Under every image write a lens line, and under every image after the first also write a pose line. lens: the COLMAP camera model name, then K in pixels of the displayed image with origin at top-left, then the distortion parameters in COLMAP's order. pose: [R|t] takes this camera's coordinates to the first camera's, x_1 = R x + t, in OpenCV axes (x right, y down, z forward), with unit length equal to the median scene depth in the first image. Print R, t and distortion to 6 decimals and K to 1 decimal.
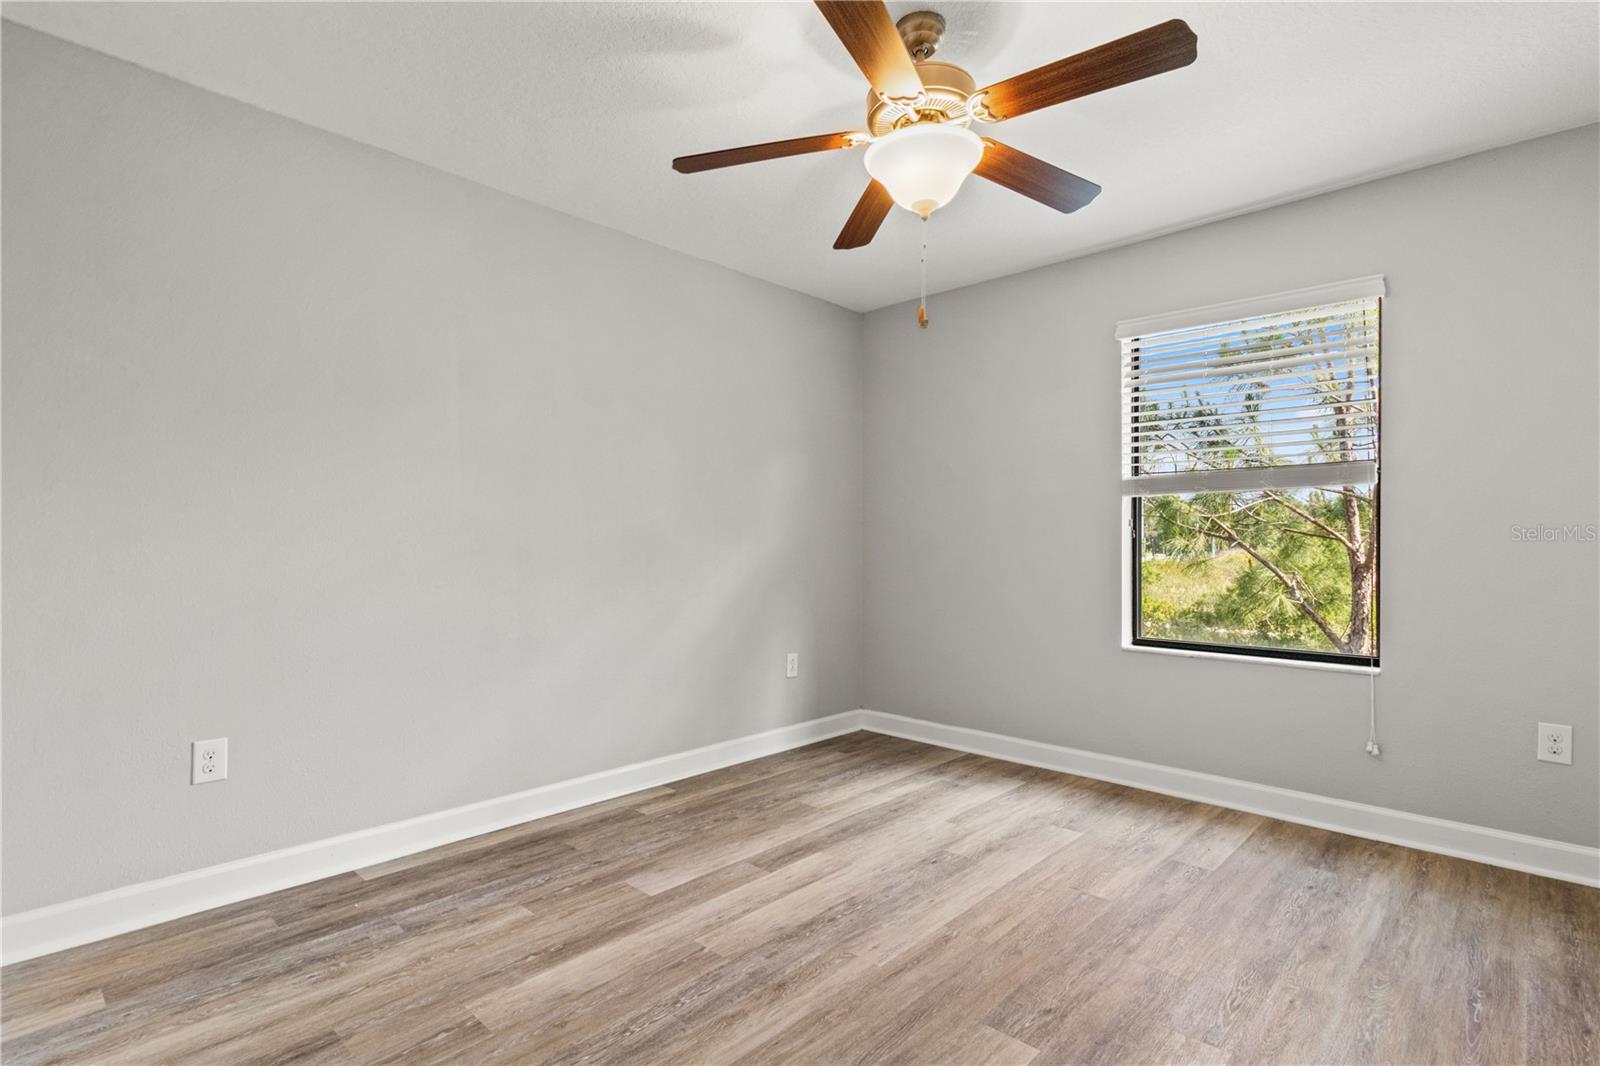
lens RADIAL K [[776.0, 0, 810.5], [0, 776.0, 535.7], [0, 0, 1]] dist [0.003304, 0.000672]
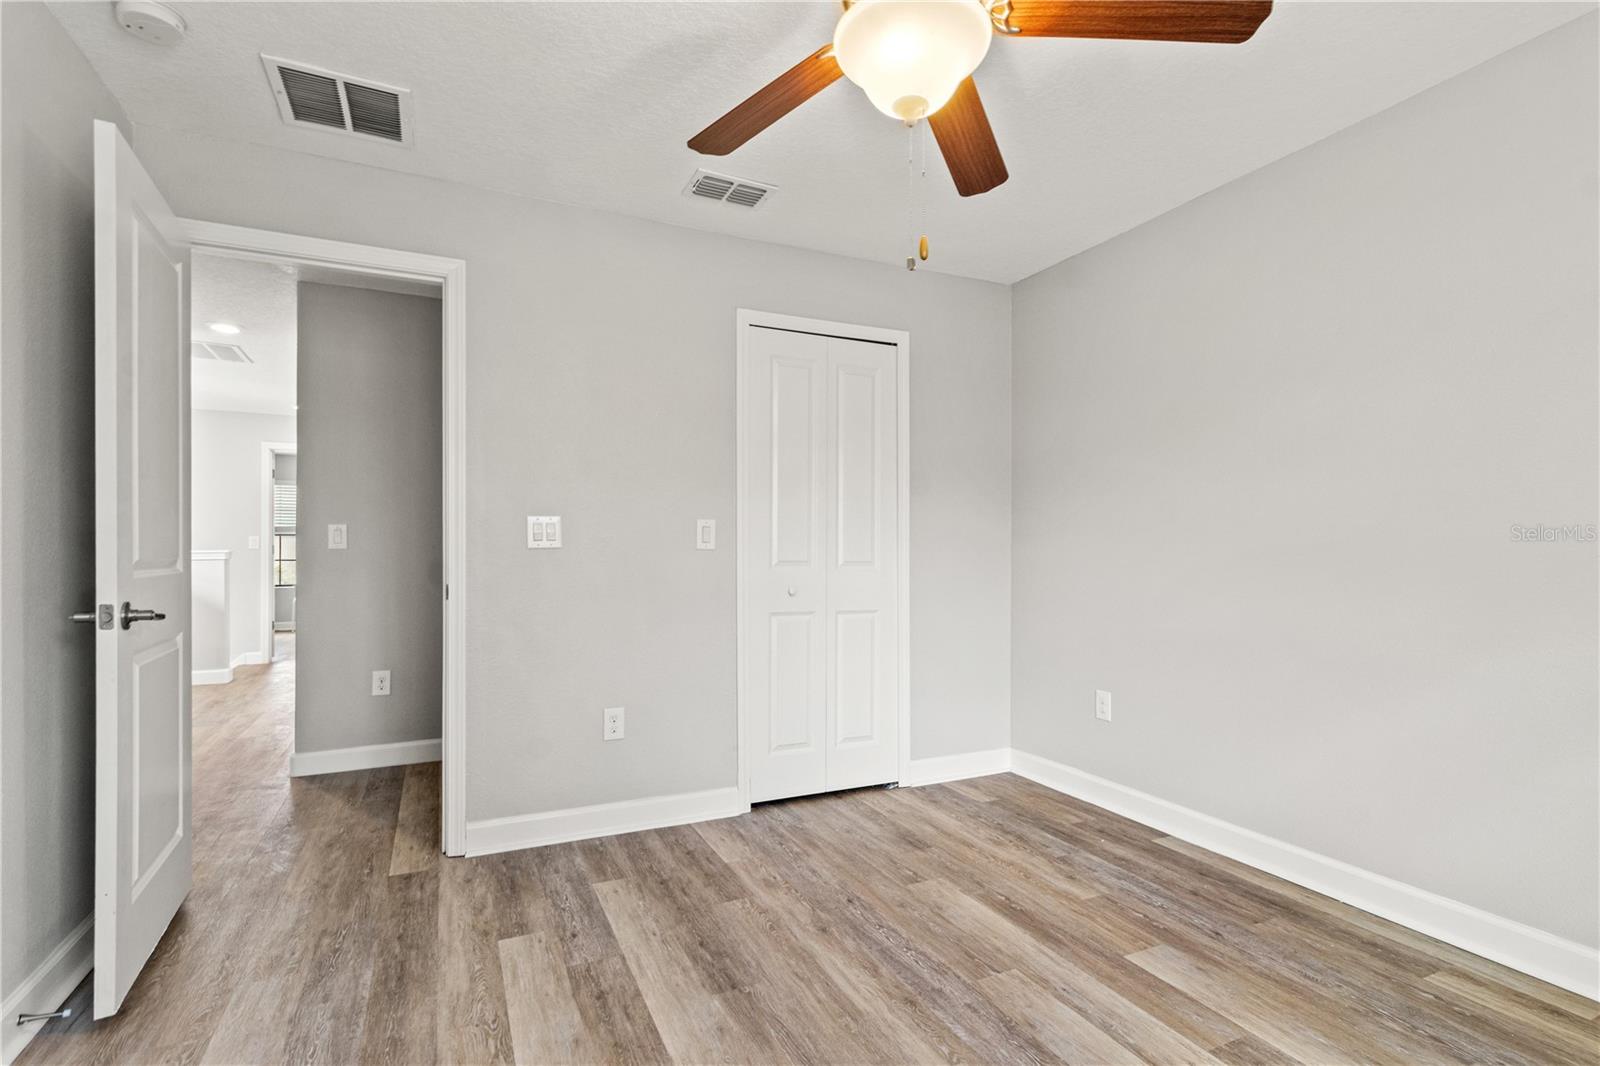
lens RADIAL K [[777.2, 0, 833.0], [0, 777.2, 546.4], [0, 0, 1]] dist [0.000088, 0.000318]
pose [[-0.351099, -0.009066, -0.936294, 0.785044], [0.006154, 0.999909, -0.011990, 0.005609], [0.936318, -0.009971, -0.351012, 1.059795]]
